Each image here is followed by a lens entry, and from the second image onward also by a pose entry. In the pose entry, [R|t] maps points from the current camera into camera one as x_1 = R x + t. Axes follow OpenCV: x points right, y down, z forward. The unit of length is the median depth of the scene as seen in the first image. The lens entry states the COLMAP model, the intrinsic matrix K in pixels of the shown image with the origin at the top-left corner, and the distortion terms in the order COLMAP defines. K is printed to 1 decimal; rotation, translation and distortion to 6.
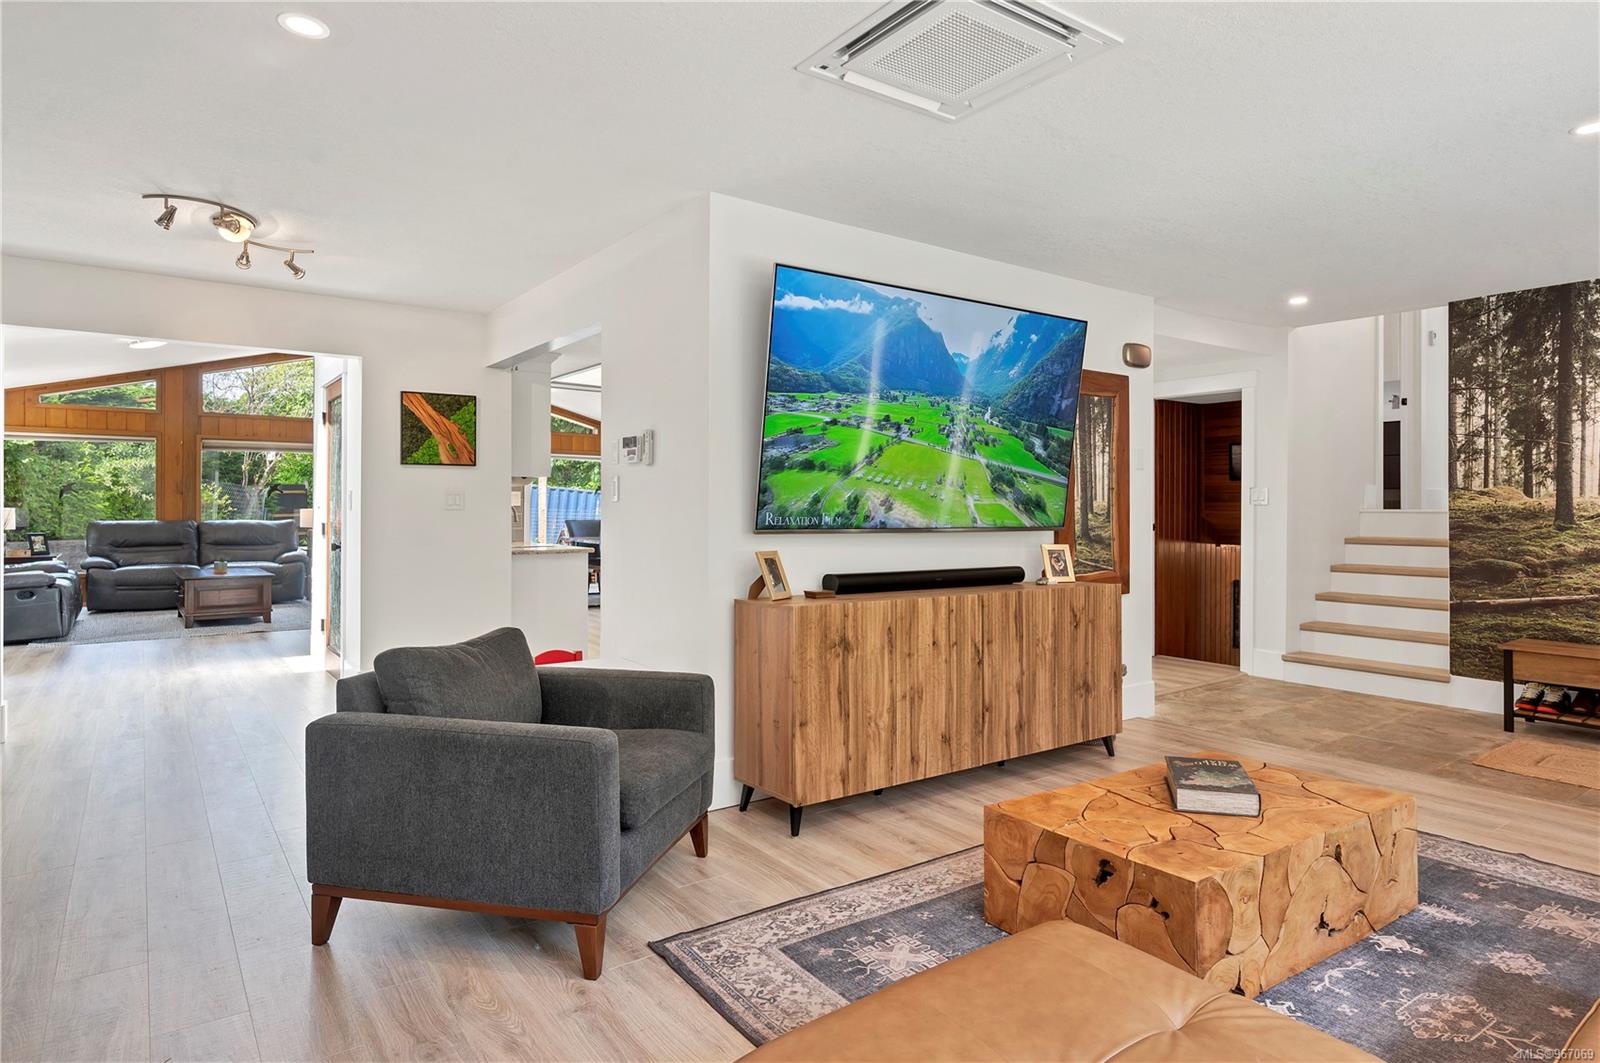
lens RADIAL K [[921.6, 0, 819.4], [0, 921.6, 509.2], [0, 0, 1]] dist [0.005327, 0.002439]
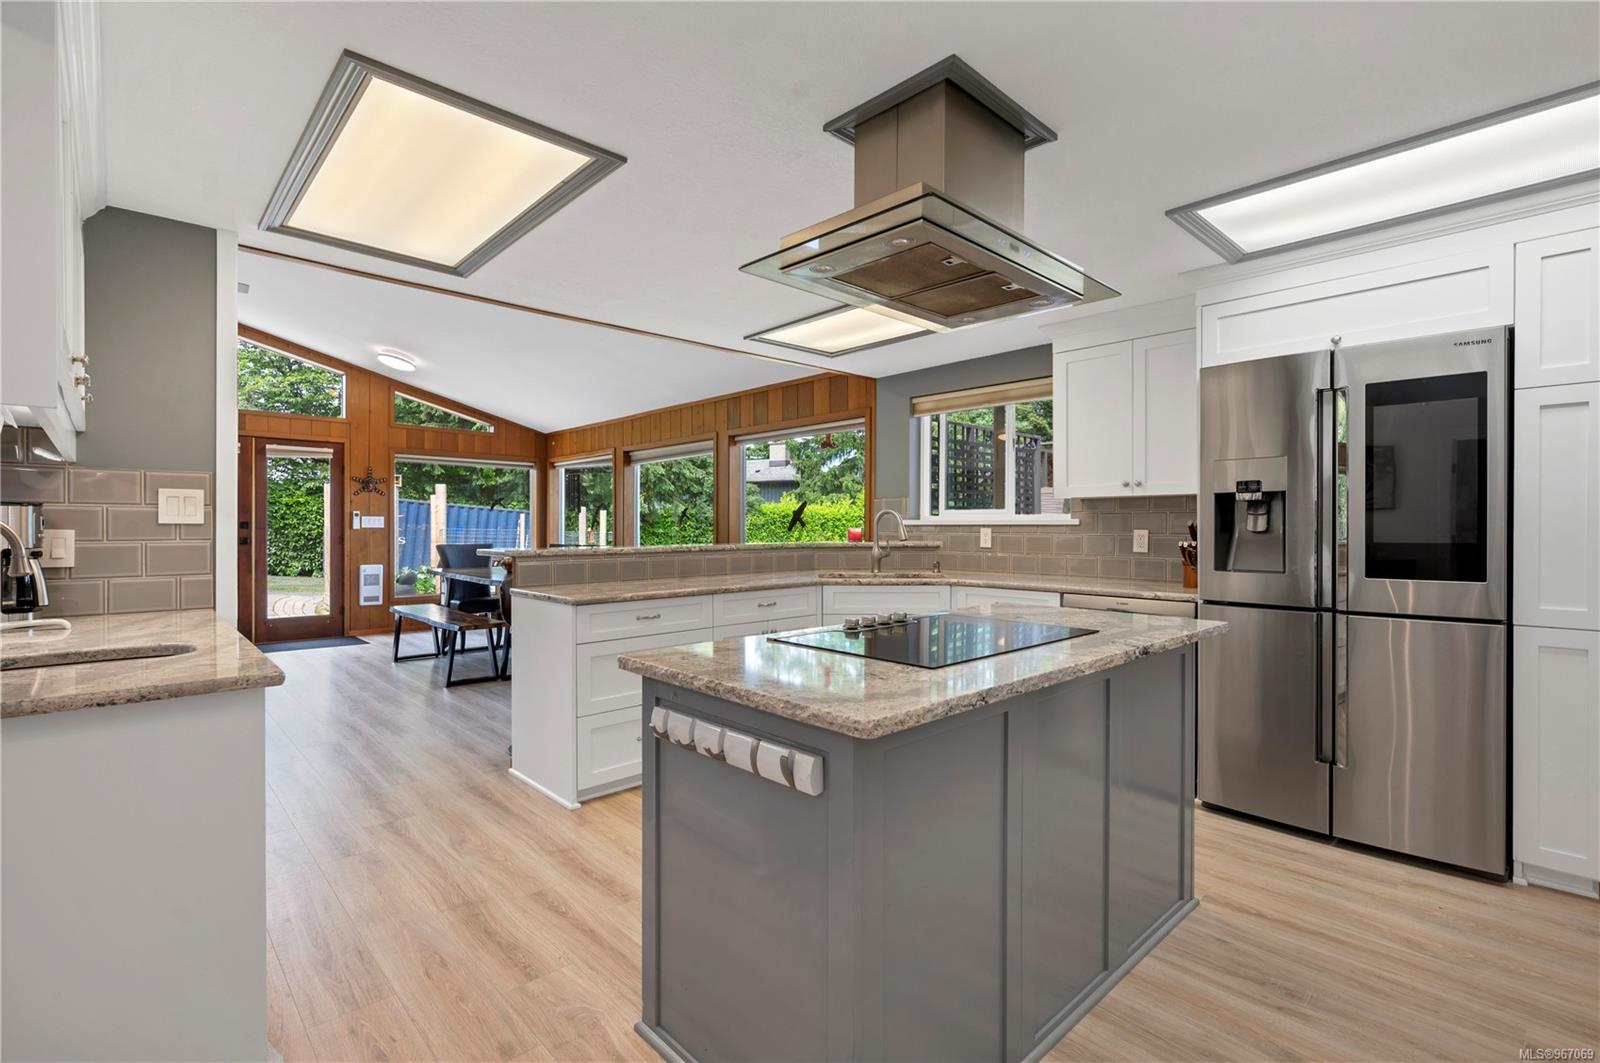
lens RADIAL K [[739.8, 0, 822.6], [0, 739.8, 530.9], [0, 0, 1]] dist [0.006281, 0.000287]
pose [[0.992586, -0.003516, 0.121495, -0.118754], [0.002968, 0.999985, 0.004694, -0.002509], [-0.121509, -0.004299, 0.992581, 0.879046]]
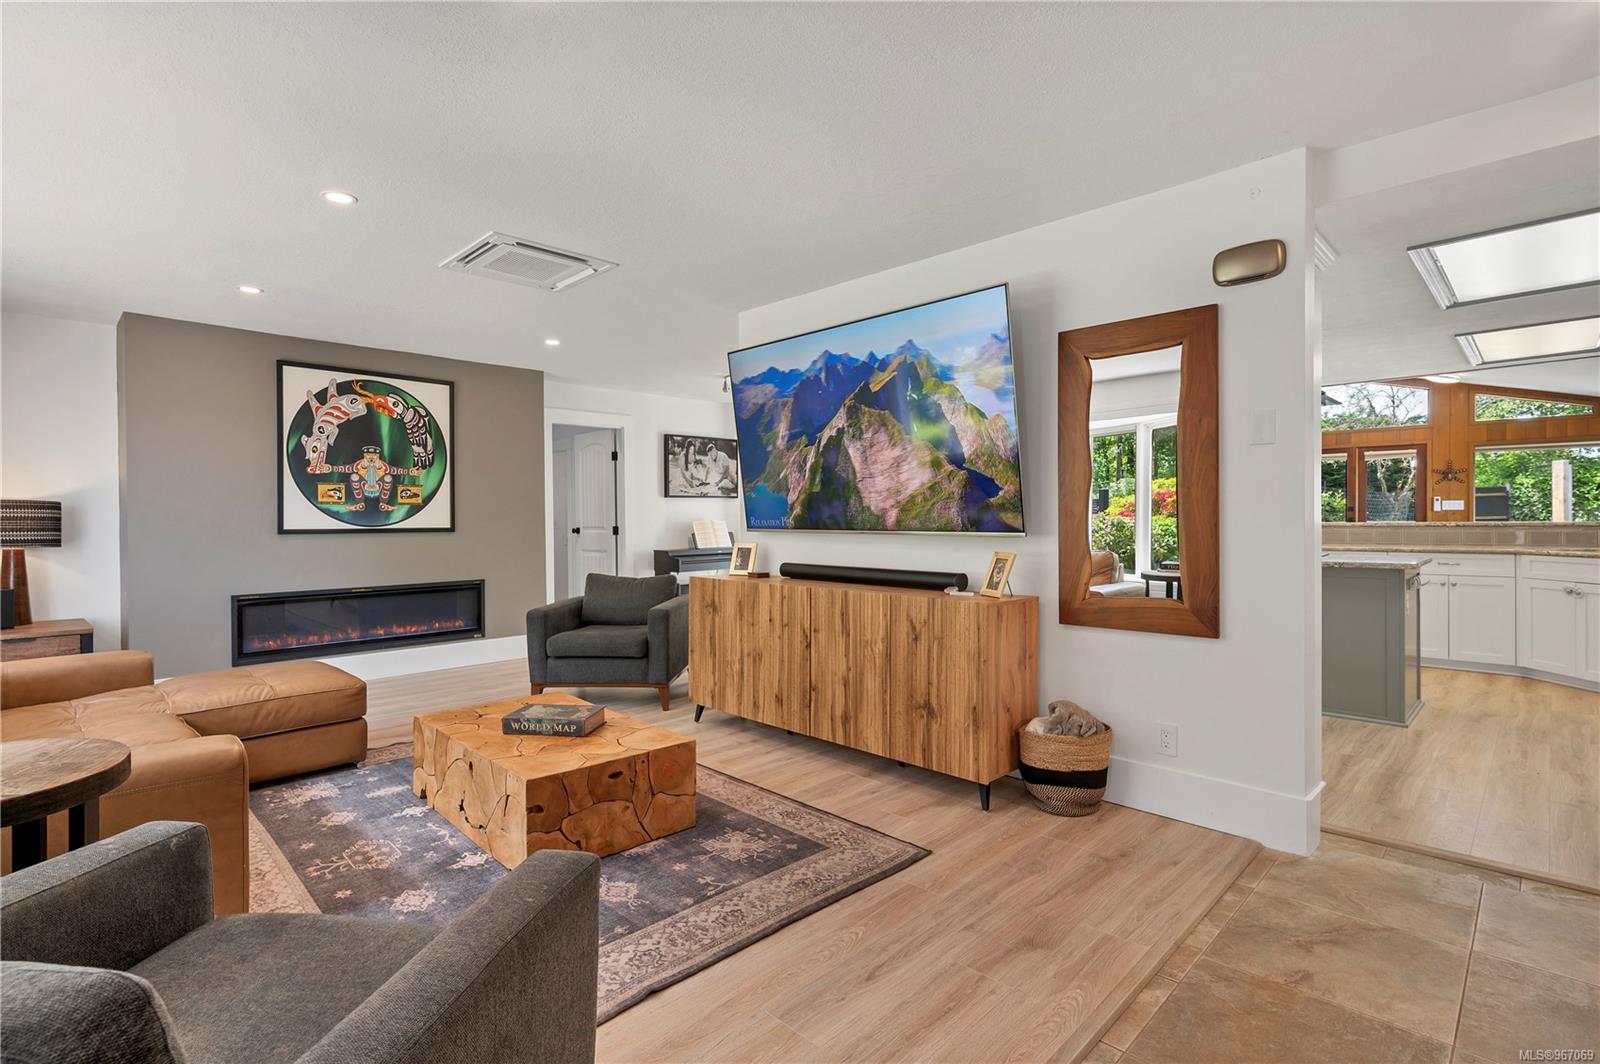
lens RADIAL K [[769.2, 0, 798.8], [0, 769.2, 544.5], [0, 0, 1]] dist [-0.001871, -0.001138]
pose [[0.141659, 0.033529, -0.989348, 0.773737], [0.007341, 0.999363, 0.034919, 0.003231], [0.989888, -0.012209, 0.141323, 0.589356]]
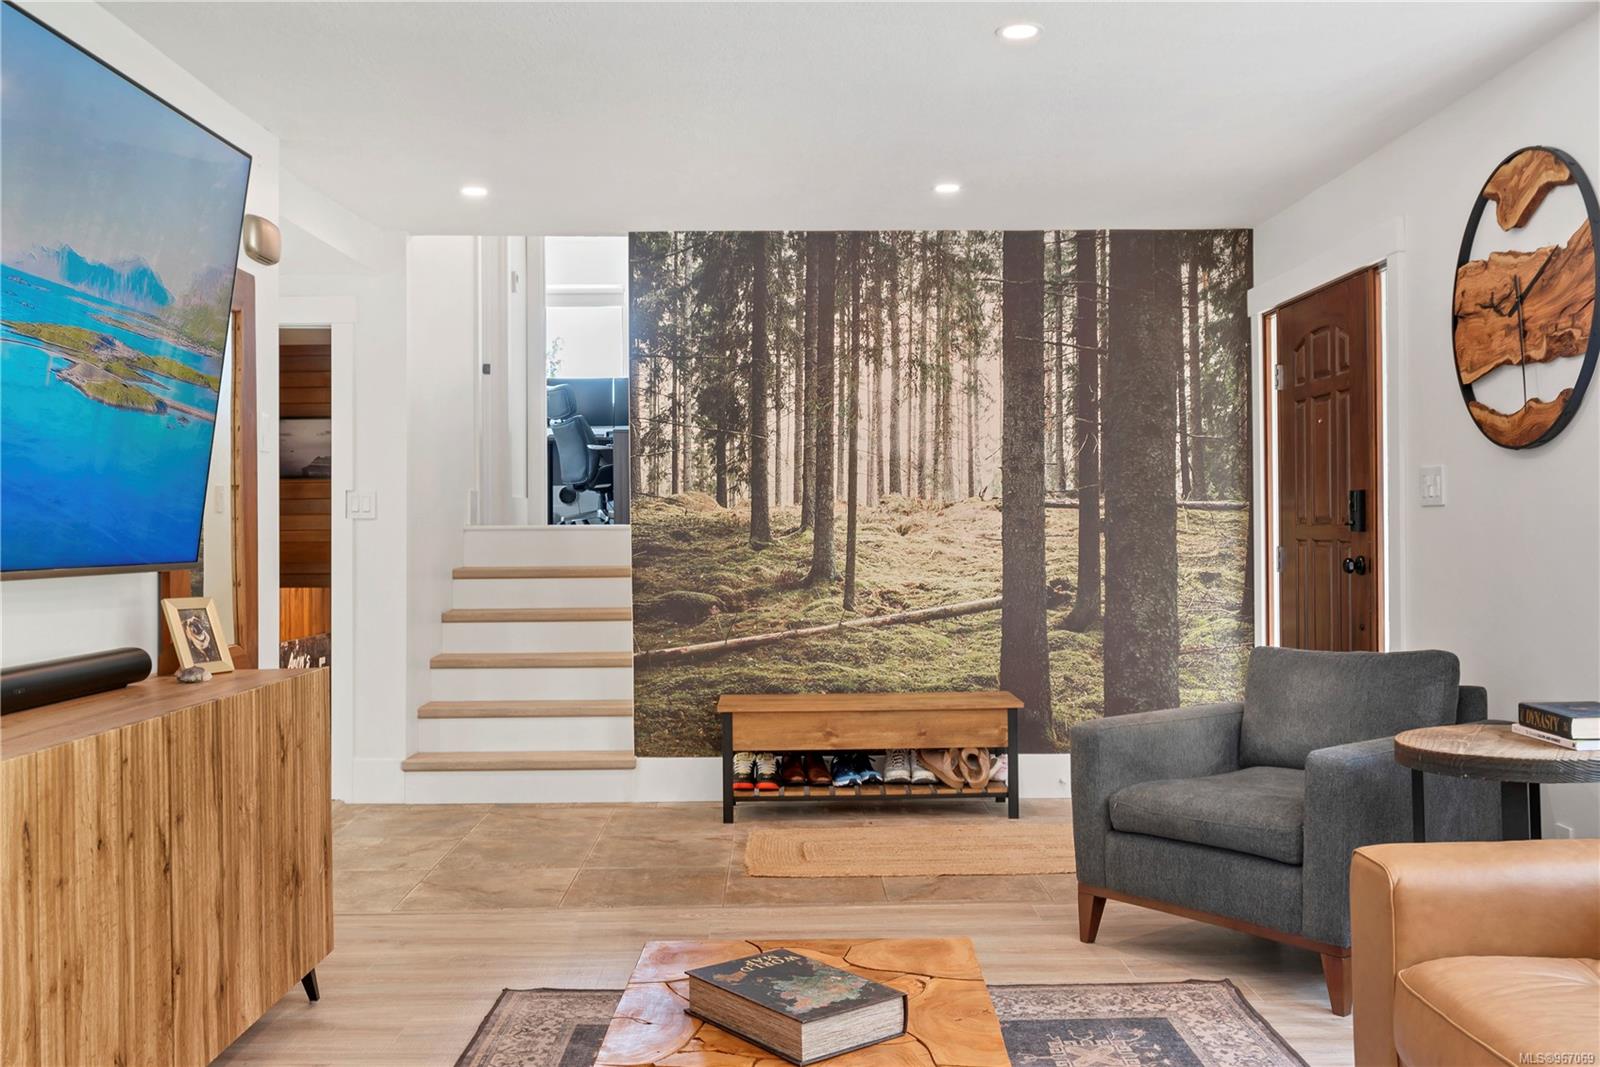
lens RADIAL K [[1470.1, 0, 809.0], [0, 1470.1, 519.5], [0, 0, 1]] dist [0.001452, 0.000000]
pose [[0.590697, -0.003979, 0.806884, -0.150127], [0.009801, 0.999949, -0.002243, 0.000741], [-0.806834, 0.009233, 0.590706, 0.223264]]
